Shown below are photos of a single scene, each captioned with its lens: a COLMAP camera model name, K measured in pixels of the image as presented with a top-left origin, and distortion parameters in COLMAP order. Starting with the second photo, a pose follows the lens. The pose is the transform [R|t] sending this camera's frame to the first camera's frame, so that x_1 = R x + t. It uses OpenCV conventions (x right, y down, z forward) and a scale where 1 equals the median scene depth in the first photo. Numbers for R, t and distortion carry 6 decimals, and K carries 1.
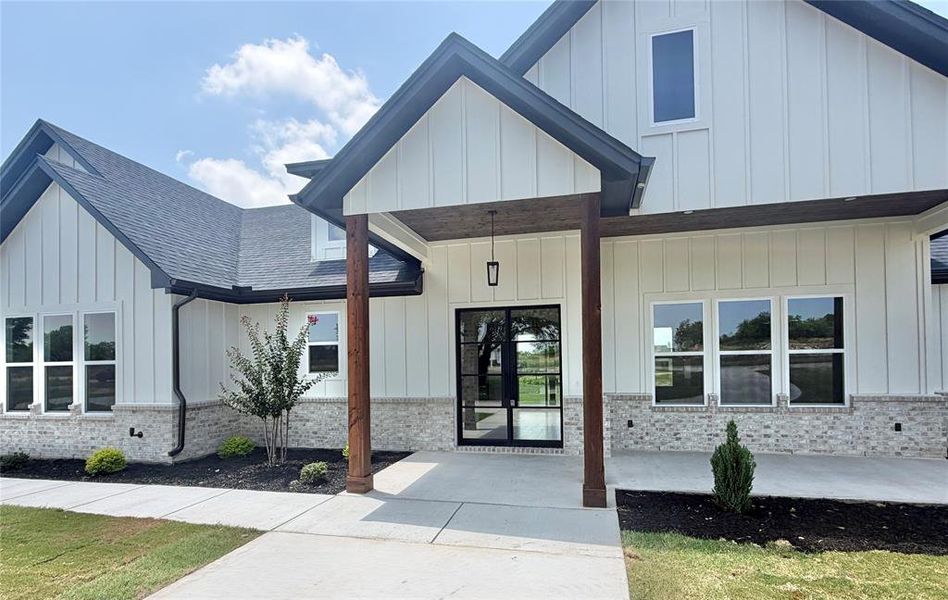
lens RADIAL K [[471.0, 0, 481.1], [0, 471.0, 359.1], [0, 0, 1]] dist [-0.002336, -0.000250]
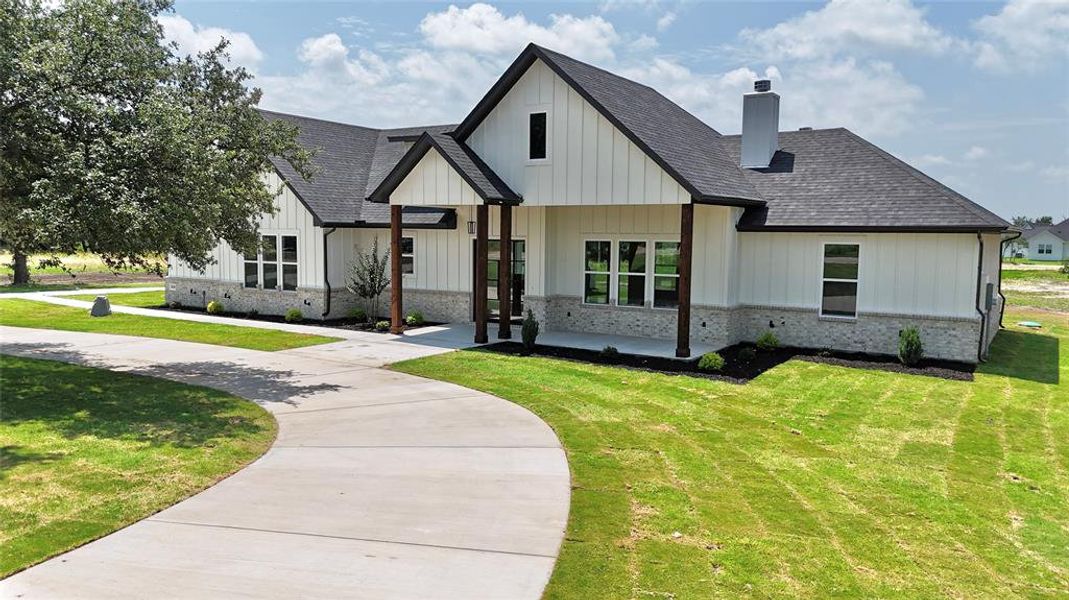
lens RADIAL K [[797.1, 0, 534.5], [0, 797.1, 300.0], [0, 0, 1]] dist [0.075709, -0.074130]
pose [[0.940876, 0.053599, -0.334484, 1.171214], [-0.019690, 0.994387, 0.103959, -0.201026], [0.338179, -0.091226, 0.936650, -1.663823]]
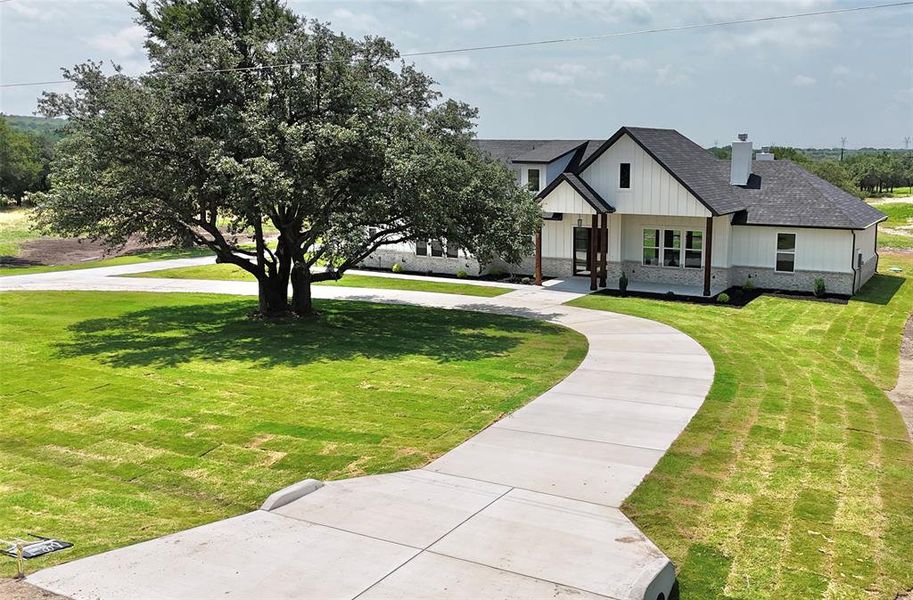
lens RADIAL K [[882.8, 0, 550.9], [0, 882.8, 289.3], [0, 0, 1]] dist [0.078568, -0.003266]
pose [[0.970816, 0.056945, -0.232965, 1.113376], [-0.015902, 0.984548, 0.174392, -0.689090], [0.239296, -0.165598, 0.956721, -4.302468]]
